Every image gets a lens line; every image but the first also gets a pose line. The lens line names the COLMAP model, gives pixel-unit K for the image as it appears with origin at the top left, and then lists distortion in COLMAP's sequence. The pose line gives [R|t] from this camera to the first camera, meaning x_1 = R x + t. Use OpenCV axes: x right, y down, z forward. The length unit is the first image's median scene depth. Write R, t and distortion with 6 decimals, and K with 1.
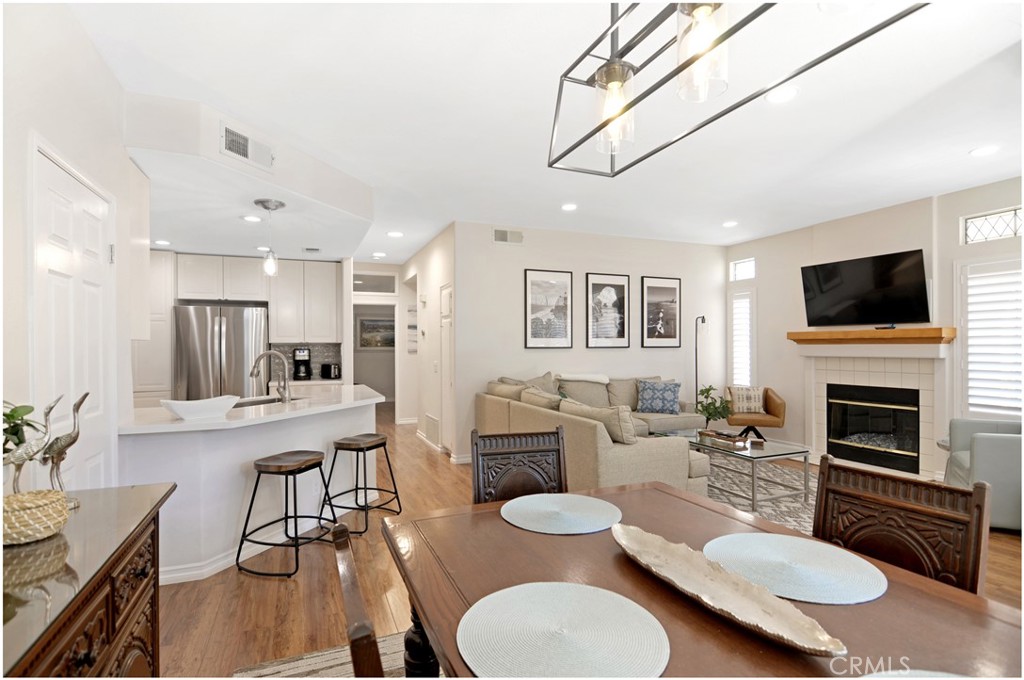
lens RADIAL K [[495.8, 0, 512.4], [0, 495.8, 350.9], [0, 0, 1]] dist [-0.003633, -0.011298]
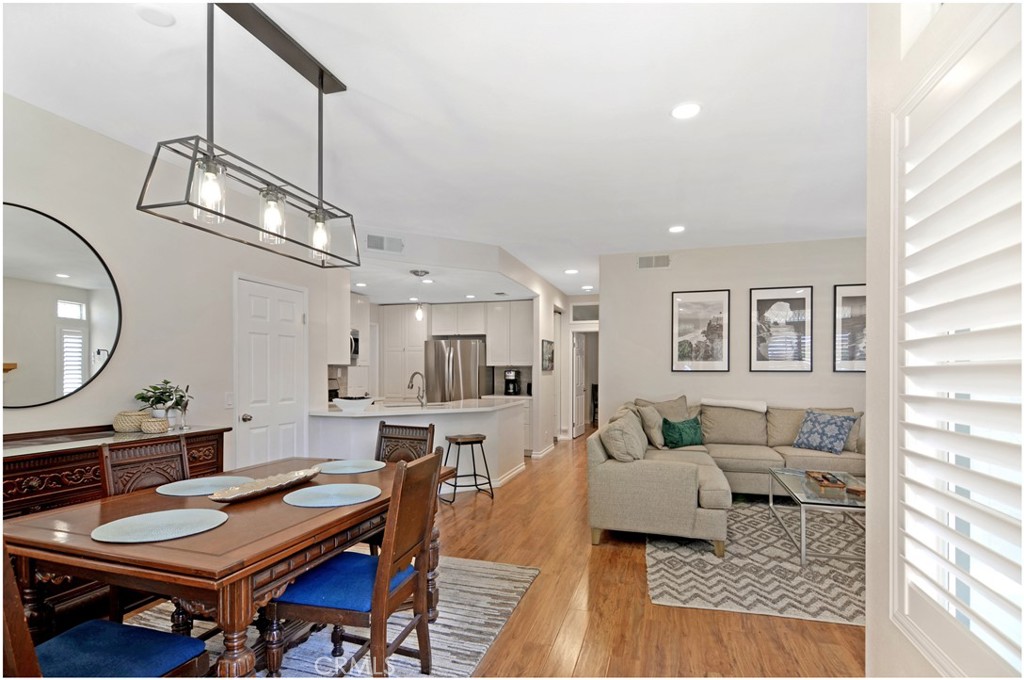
lens RADIAL K [[506.4, 0, 507.3], [0, 506.4, 371.1], [0, 0, 1]] dist [-0.018176, -0.000163]
pose [[0.758434, 0.007993, -0.651701, 0.442078], [-0.011717, 0.999930, -0.001371, -0.000579], [0.651645, 0.008676, 0.758475, 0.014188]]
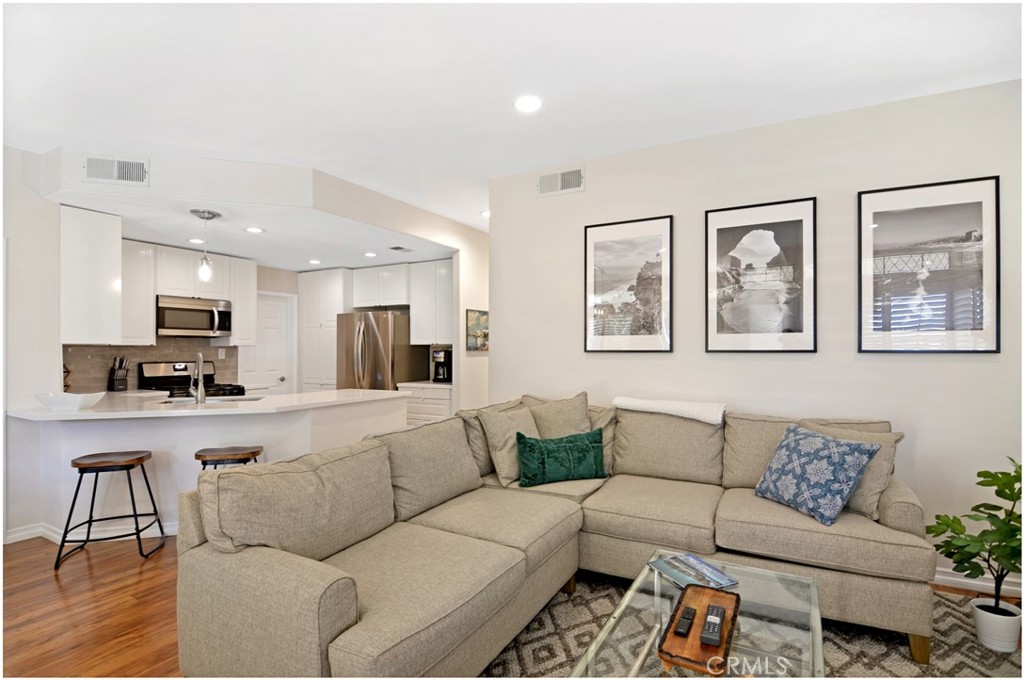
lens RADIAL K [[495.8, 0, 512.4], [0, 495.8, 350.9], [0, 0, 1]] dist [-0.003633, -0.011298]
pose [[0.619038, 0.007281, -0.785328, 0.468440], [-0.008475, 0.999961, 0.002590, -0.007564], [0.785316, 0.005053, 0.619075, 0.540715]]
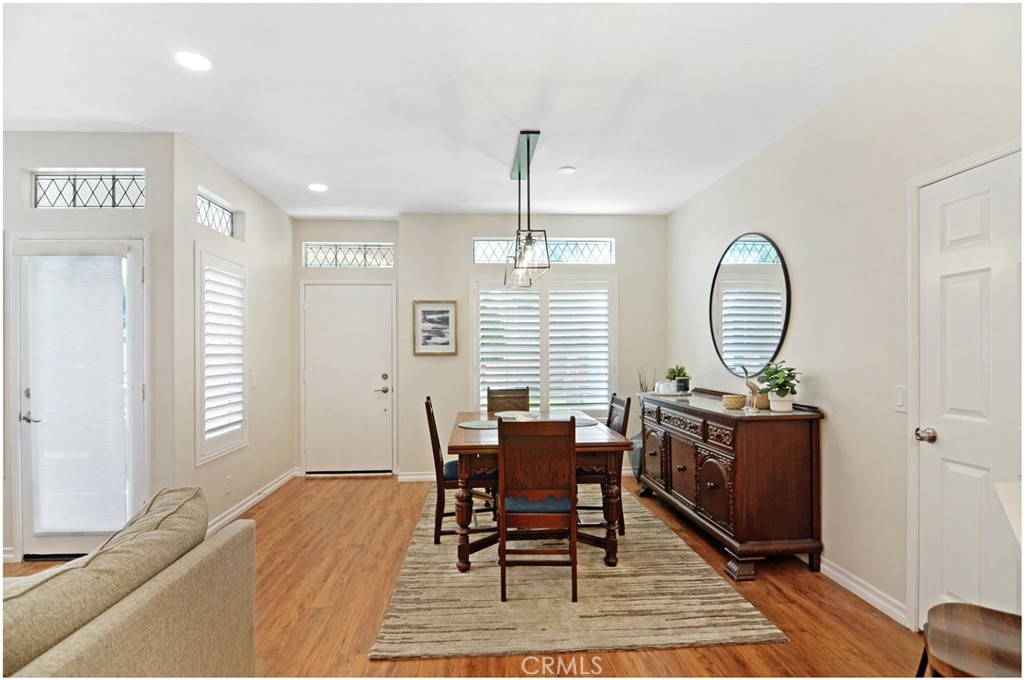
lens RADIAL K [[495.8, 0, 512.4], [0, 495.8, 350.9], [0, 0, 1]] dist [-0.003633, -0.011298]
pose [[-0.945845, 0.016653, 0.324191, -0.111795], [0.018065, 0.999836, 0.001347, -0.003873], [-0.324115, 0.007131, -0.945991, 0.765260]]
